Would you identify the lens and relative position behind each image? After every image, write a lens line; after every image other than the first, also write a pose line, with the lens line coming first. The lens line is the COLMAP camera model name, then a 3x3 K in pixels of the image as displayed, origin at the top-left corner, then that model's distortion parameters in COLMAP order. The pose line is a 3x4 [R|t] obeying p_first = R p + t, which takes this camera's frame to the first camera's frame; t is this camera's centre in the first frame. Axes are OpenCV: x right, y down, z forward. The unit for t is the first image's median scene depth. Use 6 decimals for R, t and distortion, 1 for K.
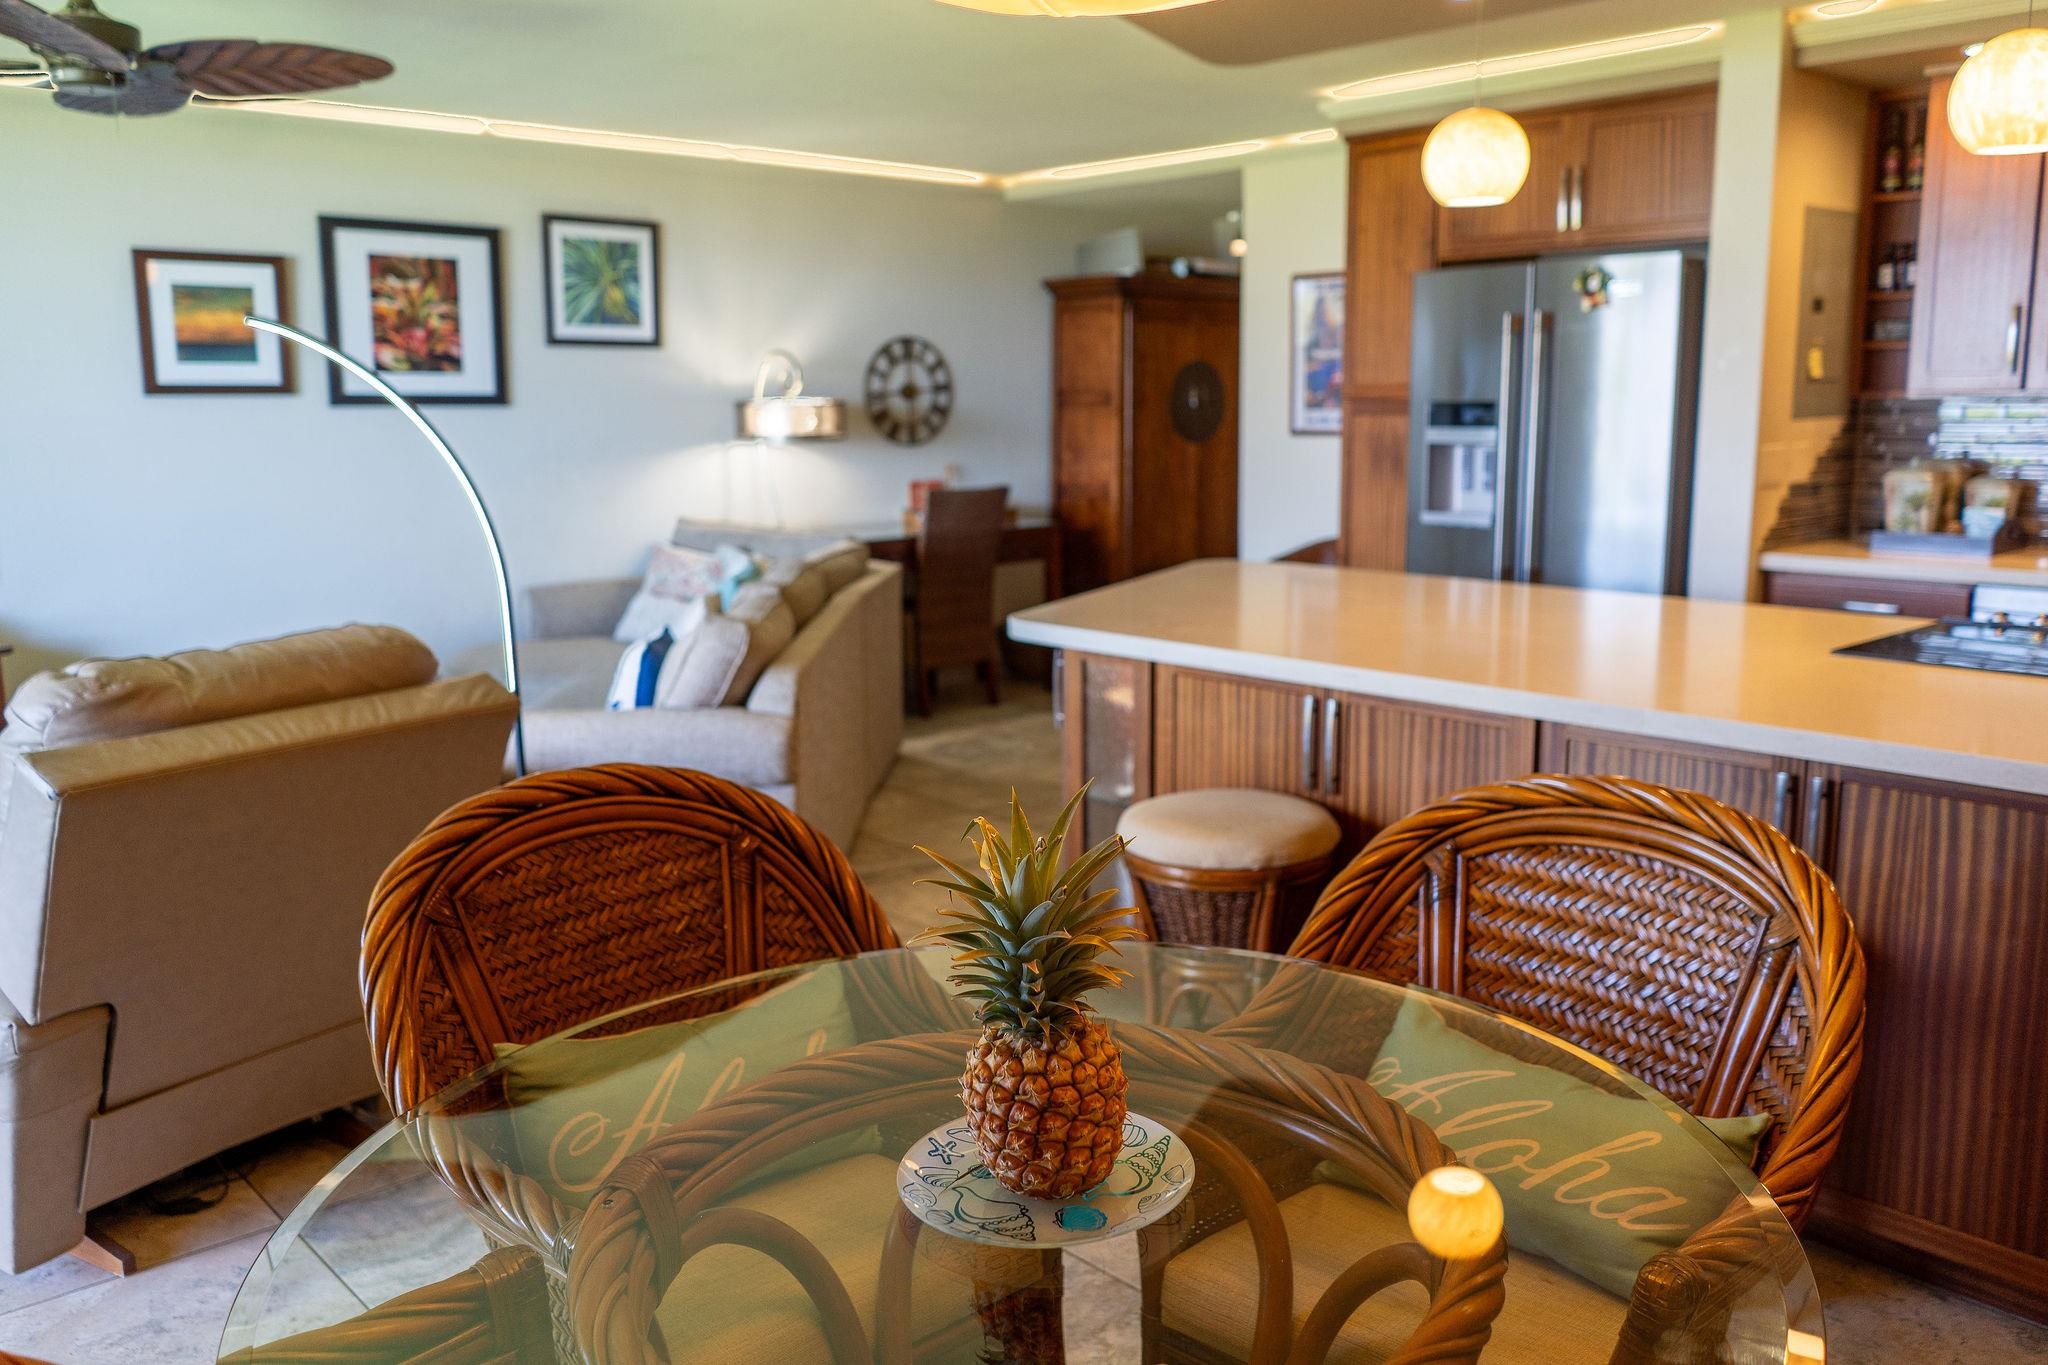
lens RADIAL K [[1640.0, 0, 1066.5], [0, 1640.0, 676.8], [0, 0, 1]] dist [-0.013534, 0.001669]
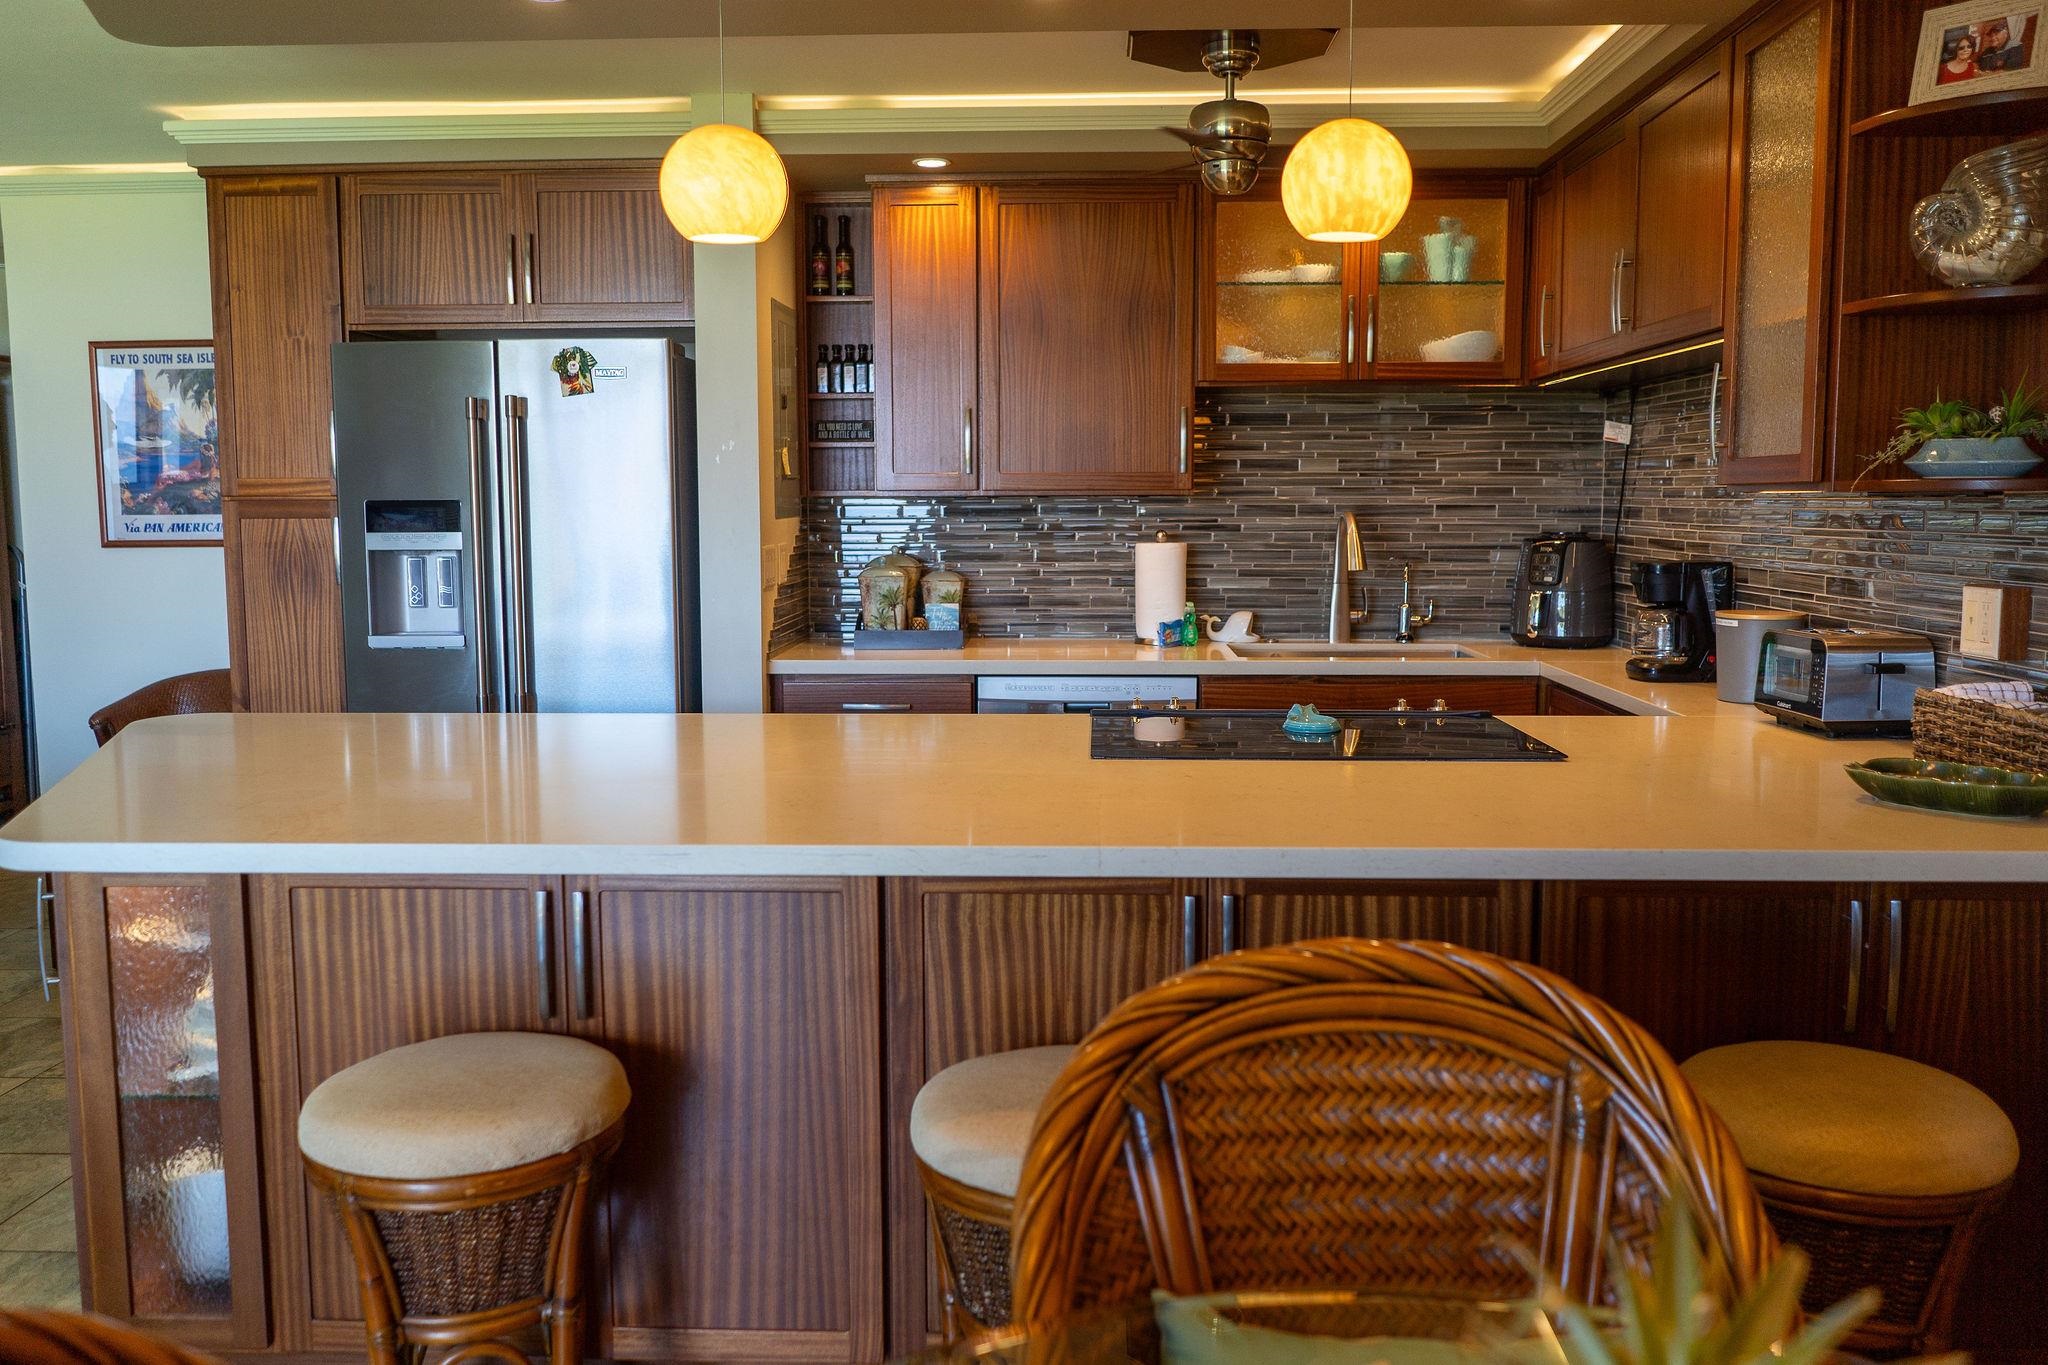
lens RADIAL K [[1640.0, 0, 1016.5], [0, 1640.0, 675.8], [0, 0, 1]] dist [-0.013534, 0.001669]
pose [[0.712005, -0.069598, 0.698717, -0.116944], [0.117163, 0.992901, -0.020491, -0.024795], [-0.692331, 0.096453, 0.715105, 0.187433]]
